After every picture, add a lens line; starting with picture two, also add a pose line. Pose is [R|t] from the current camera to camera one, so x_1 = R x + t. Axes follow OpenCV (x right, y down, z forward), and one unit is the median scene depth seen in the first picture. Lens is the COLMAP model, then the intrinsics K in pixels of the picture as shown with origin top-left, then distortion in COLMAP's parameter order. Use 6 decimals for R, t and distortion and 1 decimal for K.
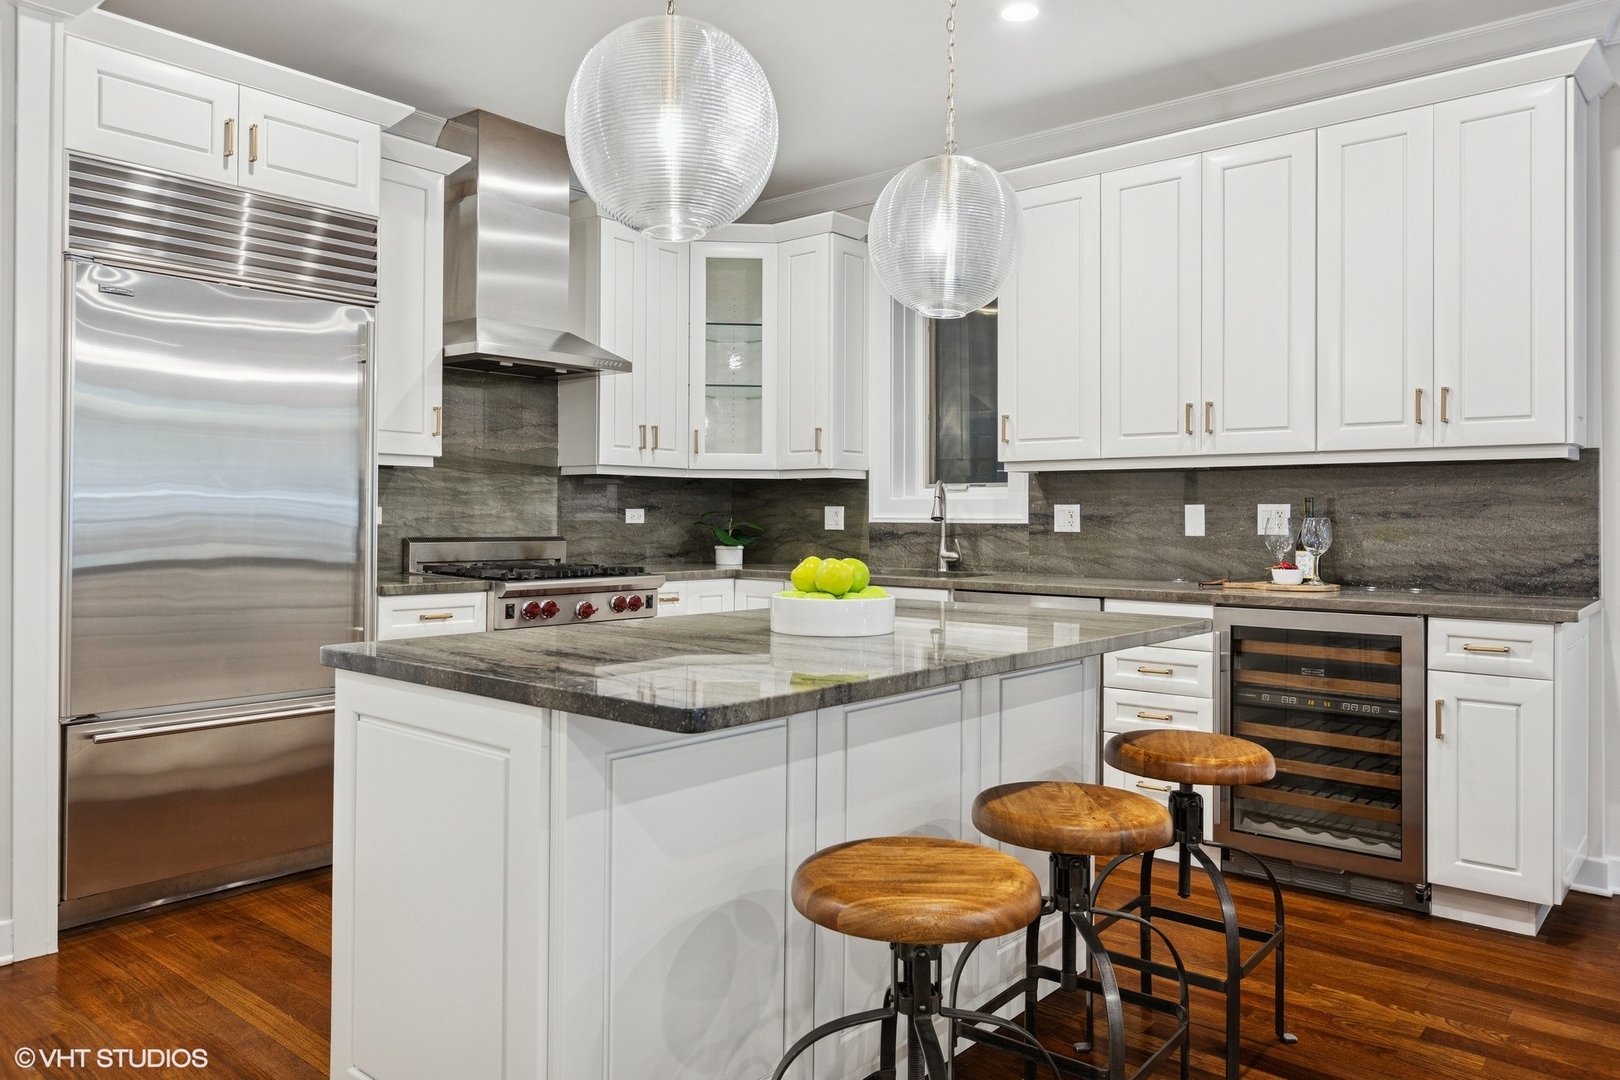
lens RADIAL K [[1127.6, 0, 793.5], [0, 1127.6, 506.8], [0, 0, 1]] dist [0.002435, 0.004203]
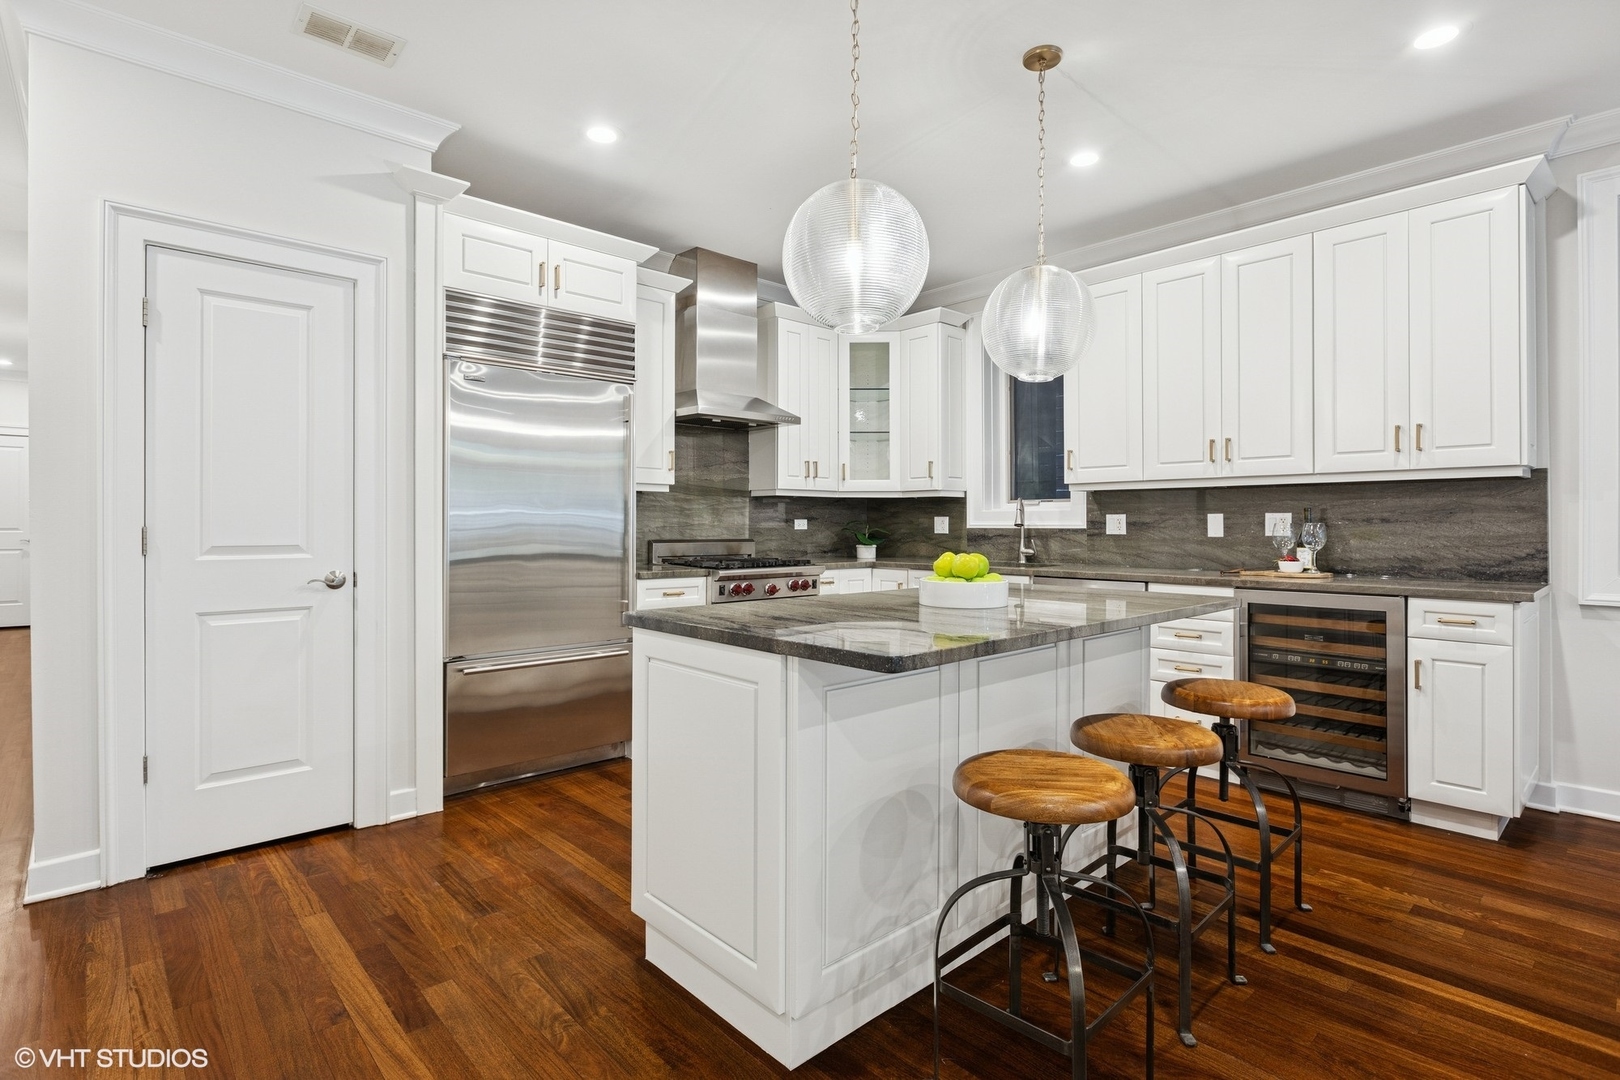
lens RADIAL K [[797.3, 0, 800.0], [0, 797.3, 518.9], [0, 0, 1]] dist [0.002556, -0.000521]
pose [[0.992938, -0.006093, -0.118476, -0.026827], [0.006295, 0.999979, 0.001334, -0.000249], [0.118465, -0.002070, 0.992956, -0.012148]]
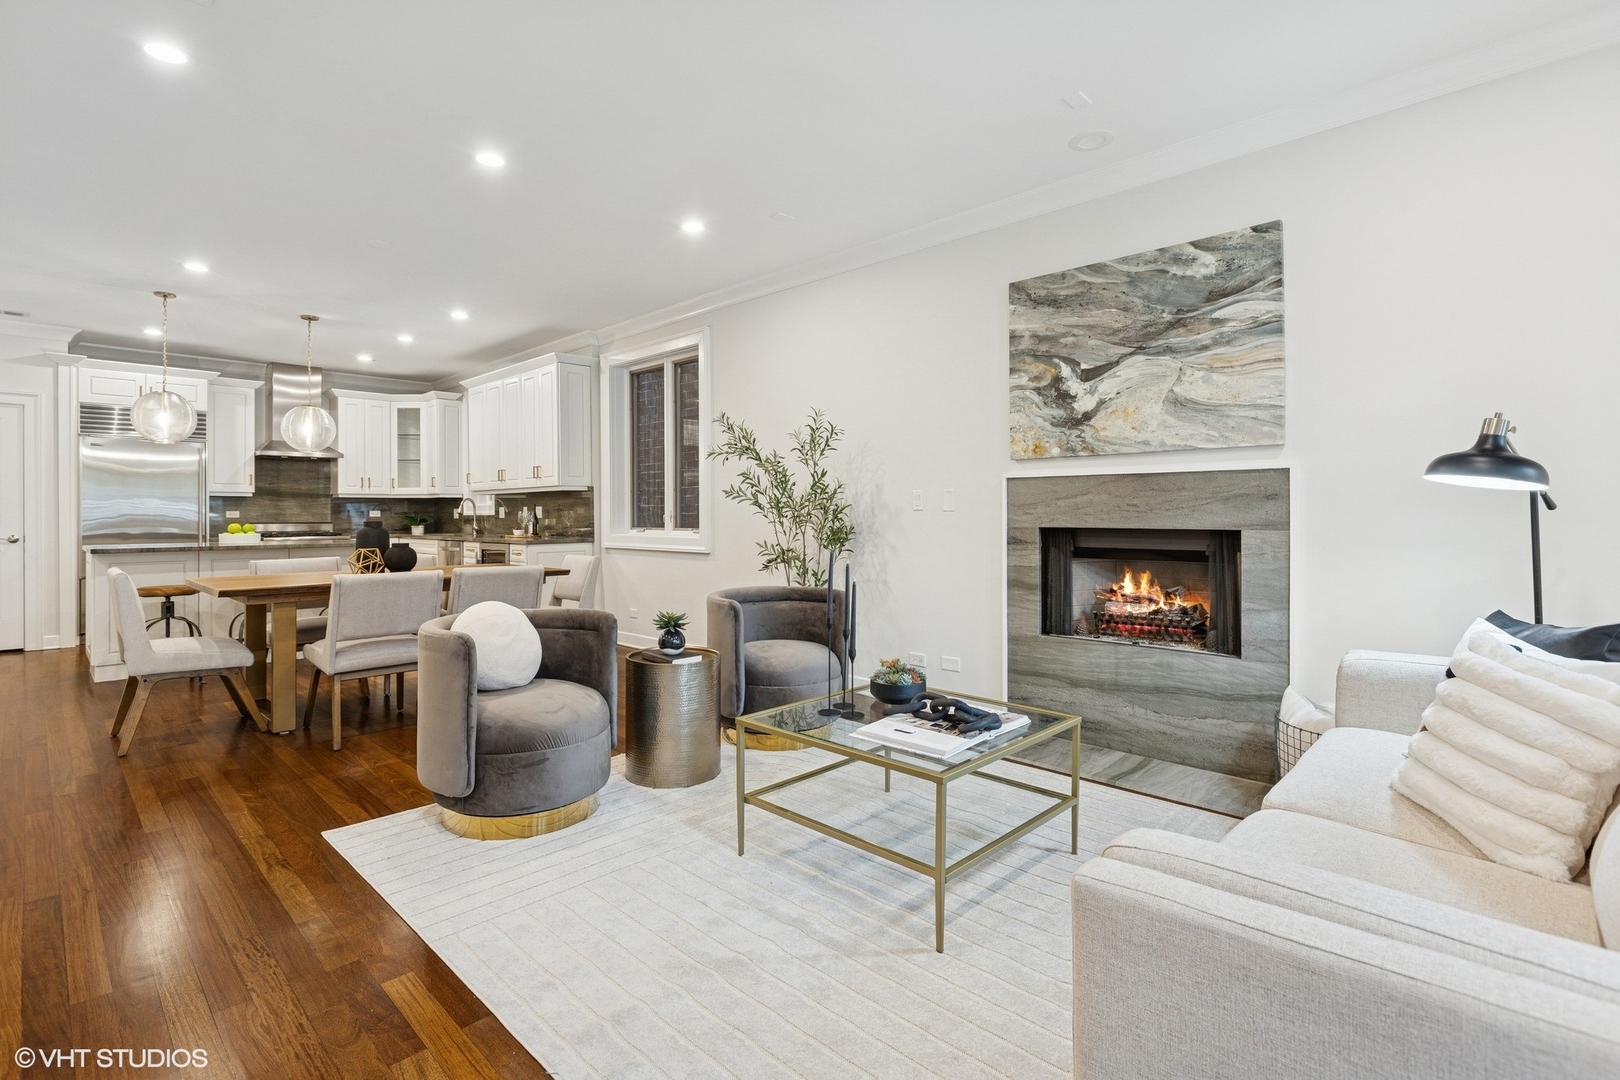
lens RADIAL K [[775.9, 0, 790.4], [0, 775.9, 511.8], [0, 0, 1]] dist [0.003637, -0.000276]
pose [[0.996930, -0.010798, -0.077549, 1.117186], [0.011243, 0.999923, 0.005304, 0.006919], [0.077485, -0.006159, 0.996974, -0.766837]]
